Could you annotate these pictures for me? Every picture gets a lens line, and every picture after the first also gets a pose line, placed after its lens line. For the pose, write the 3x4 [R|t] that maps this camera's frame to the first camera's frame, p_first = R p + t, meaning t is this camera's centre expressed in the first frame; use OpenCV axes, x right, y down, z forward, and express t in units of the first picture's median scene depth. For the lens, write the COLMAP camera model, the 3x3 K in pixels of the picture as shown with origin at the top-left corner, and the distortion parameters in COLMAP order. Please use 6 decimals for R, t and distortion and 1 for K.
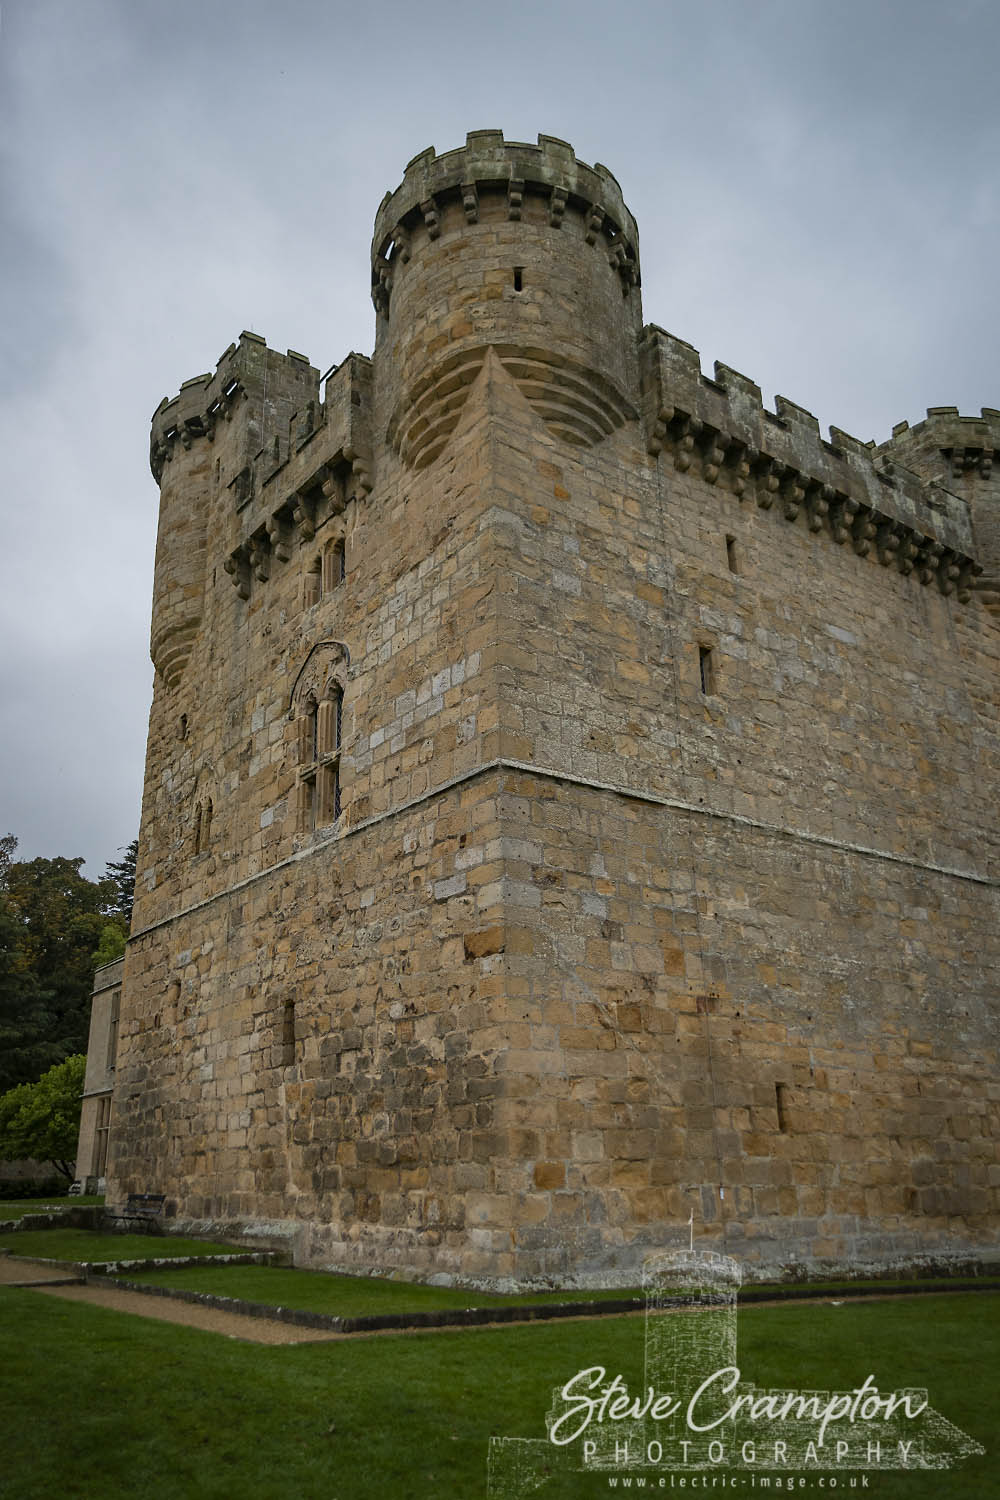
lens RADIAL K [[1146.4, 0, 501.4], [0, 1146.4, 832.3], [0, 0, 1]] dist [0.043801, 0.002500]
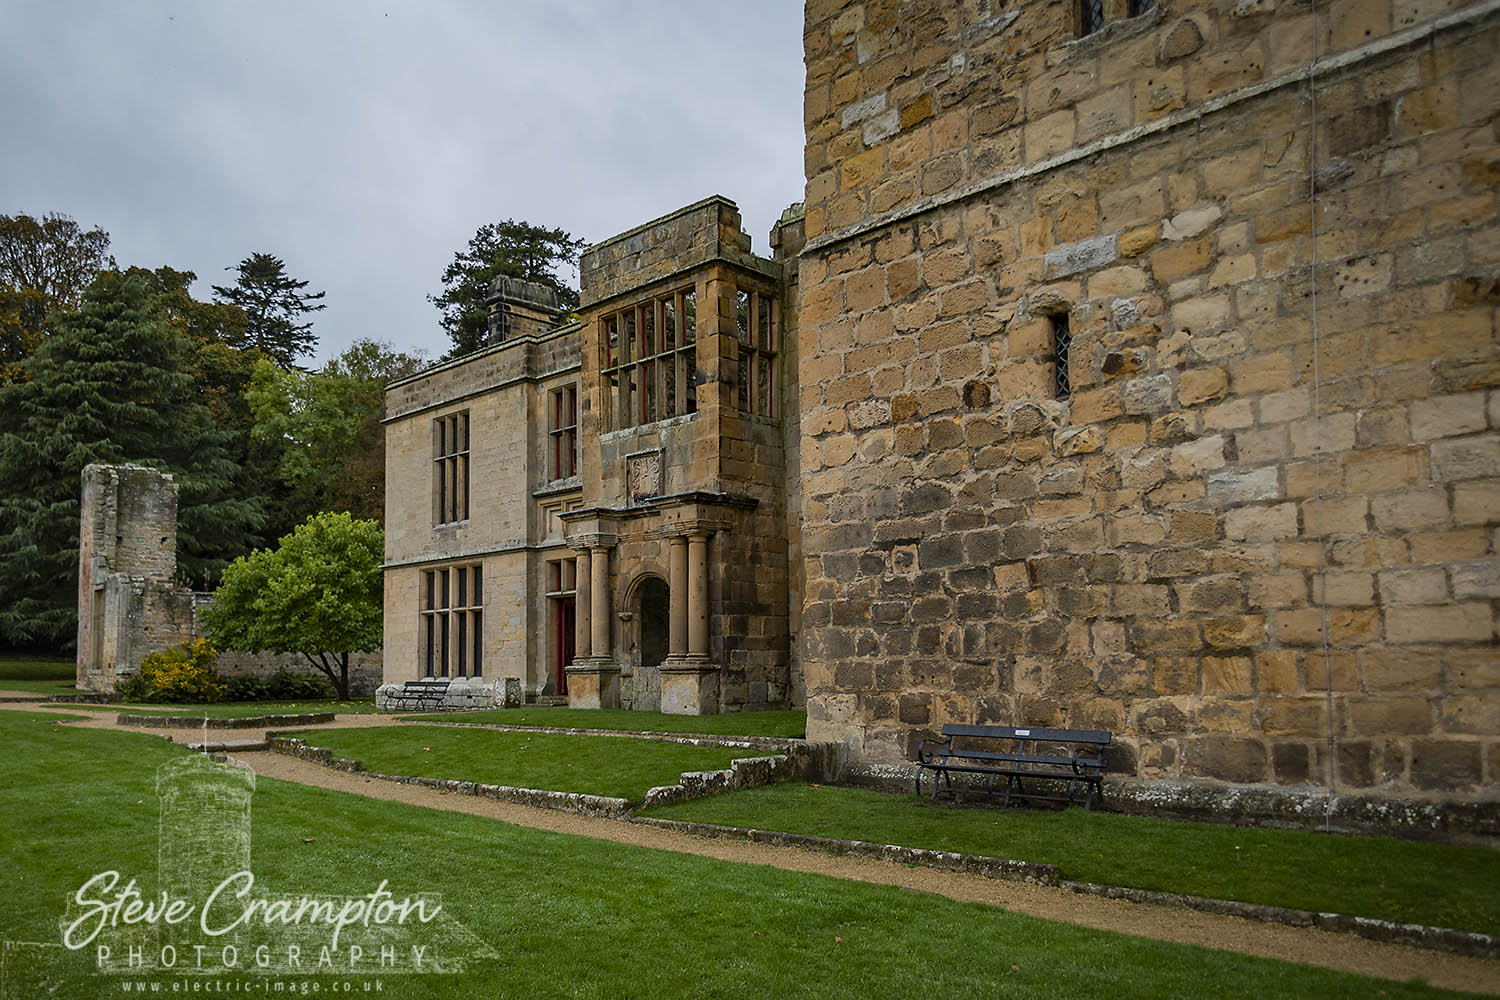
lens RADIAL K [[1176.4, 0, 746.2], [0, 1176.4, 626.8], [0, 0, 1]] dist [0.048621, 0.000268]
pose [[0.987544, 0.011821, 0.156899, -0.449299], [-0.050773, 0.967771, 0.246661, 0.132322], [-0.148927, -0.251555, 0.956316, 0.474194]]
